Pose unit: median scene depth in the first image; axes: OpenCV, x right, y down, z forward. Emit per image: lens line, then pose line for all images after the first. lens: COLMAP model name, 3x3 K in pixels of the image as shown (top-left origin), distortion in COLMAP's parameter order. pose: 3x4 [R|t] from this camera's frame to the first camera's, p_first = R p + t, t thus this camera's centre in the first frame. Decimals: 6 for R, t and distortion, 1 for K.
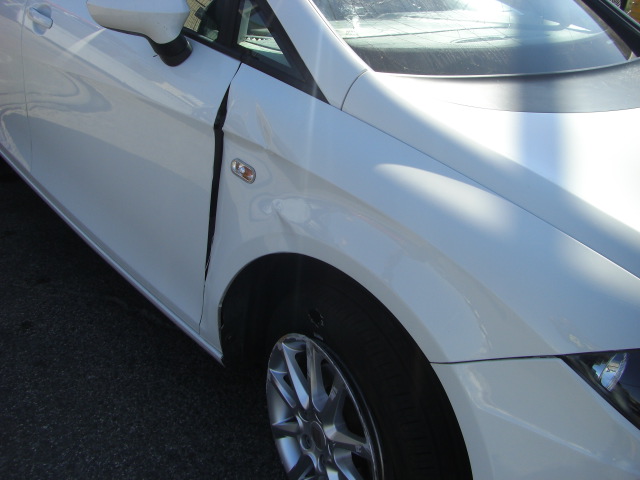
lens RADIAL K [[707.5, 0, 320.3], [0, 707.5, 238.5], [0, 0, 1]] dist [-0.126851, 0.000000]
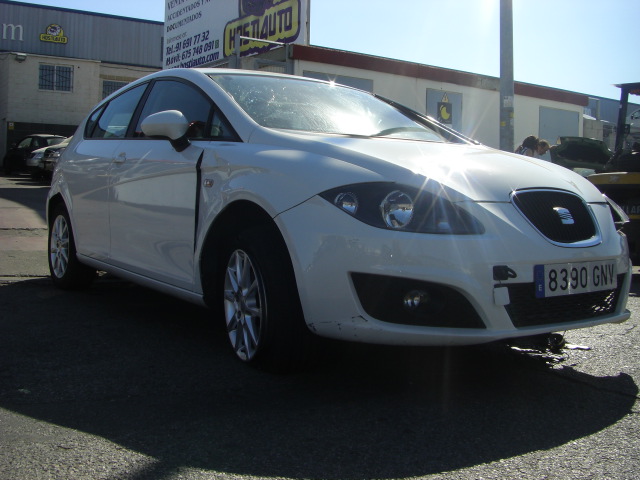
lens RADIAL K [[707.5, 0, 319.3], [0, 707.5, 236.5], [0, 0, 1]] dist [-0.126851, 0.000000]
pose [[0.994417, -0.068848, -0.079962, 0.372377], [0.032603, 0.921207, -0.387704, 0.869679], [0.100354, 0.382933, 0.918309, -0.830840]]
